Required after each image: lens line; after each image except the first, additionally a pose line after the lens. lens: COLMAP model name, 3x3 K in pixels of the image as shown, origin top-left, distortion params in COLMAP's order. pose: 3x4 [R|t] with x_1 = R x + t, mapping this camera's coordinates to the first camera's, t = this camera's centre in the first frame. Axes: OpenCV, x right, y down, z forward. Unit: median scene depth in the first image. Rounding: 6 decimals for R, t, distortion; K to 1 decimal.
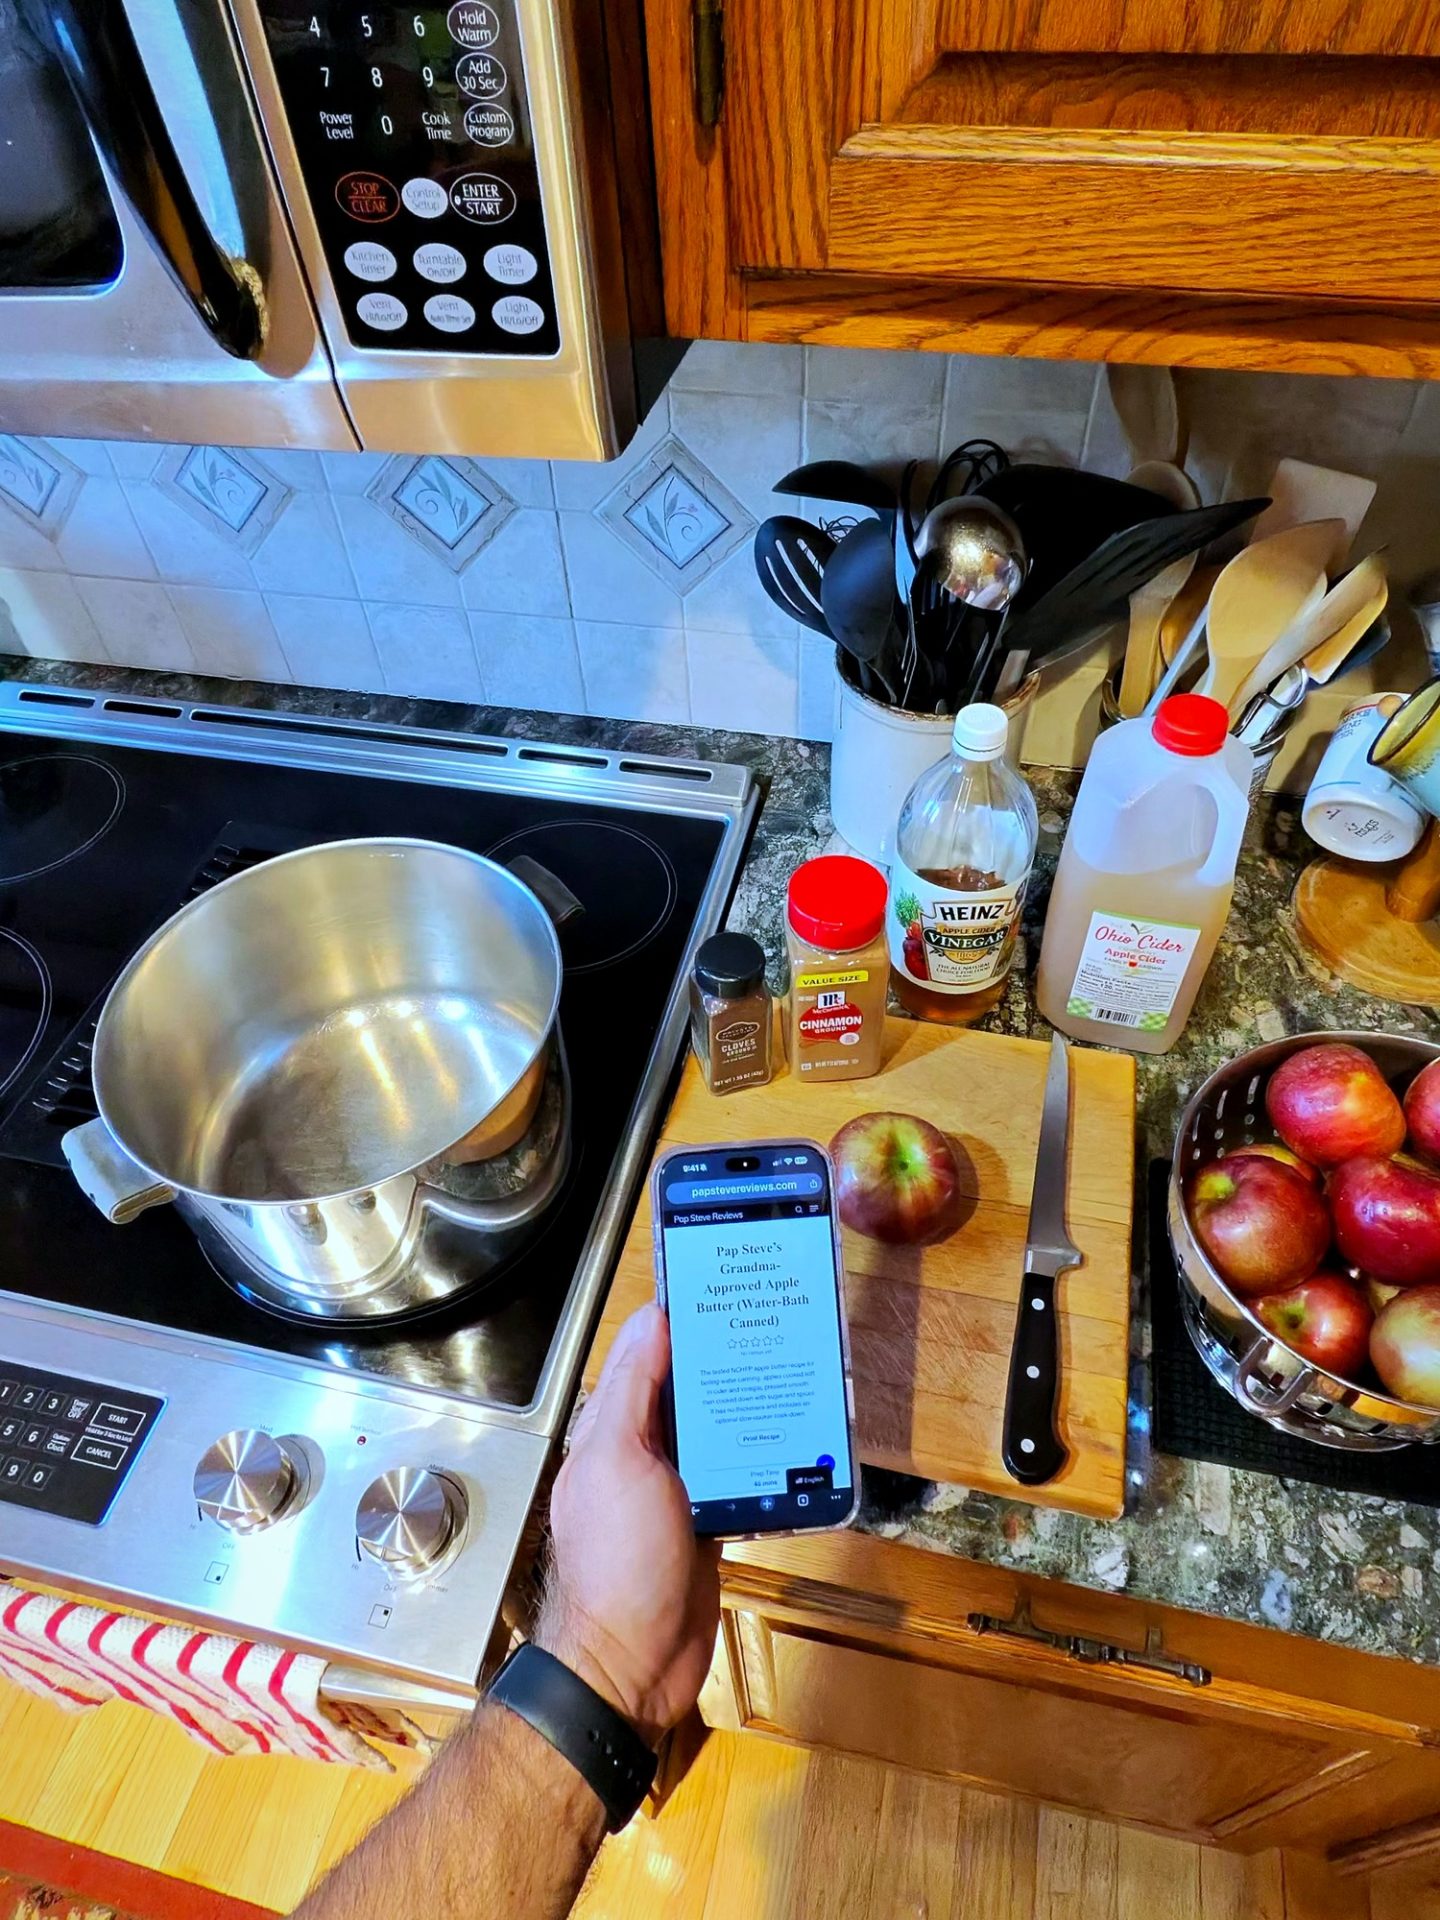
lens RADIAL K [[1169.0, 0, 720.0], [0, 1169.0, 960.0], [0, 0, 1]] dist [0.002747, -0.000261]
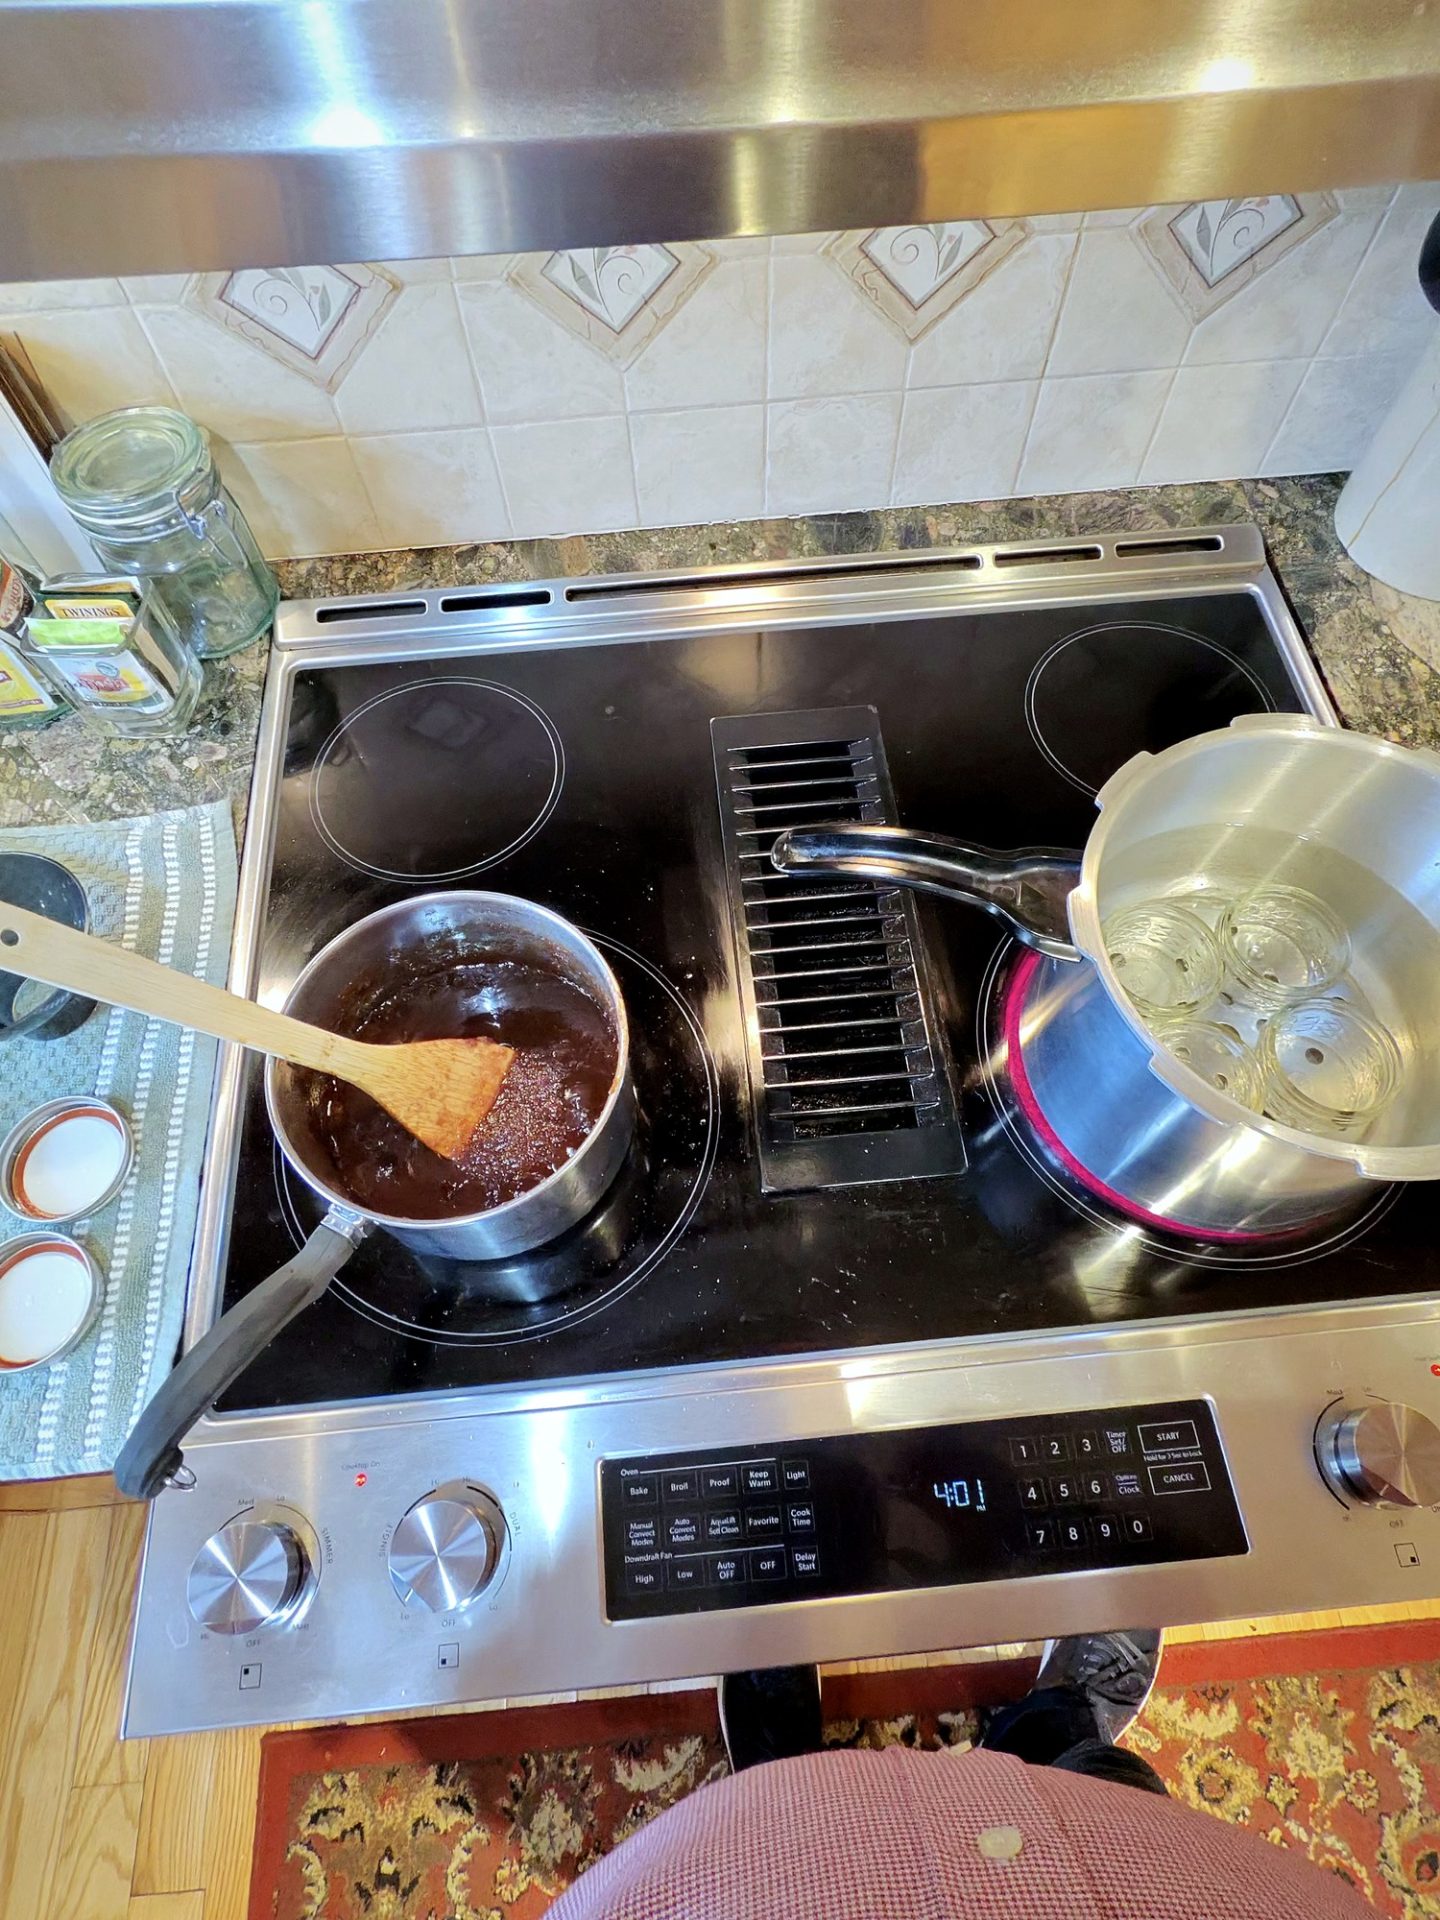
lens RADIAL K [[1037.9, 0, 718.2], [0, 1037.9, 943.9], [0, 0, 1]] dist [0.001471, 0.001022]
pose [[0.949873, -0.267479, 0.161851, -0.973893], [0.220461, 0.940143, 0.259861, -0.268549], [-0.221671, -0.211153, 0.951985, 0.454715]]
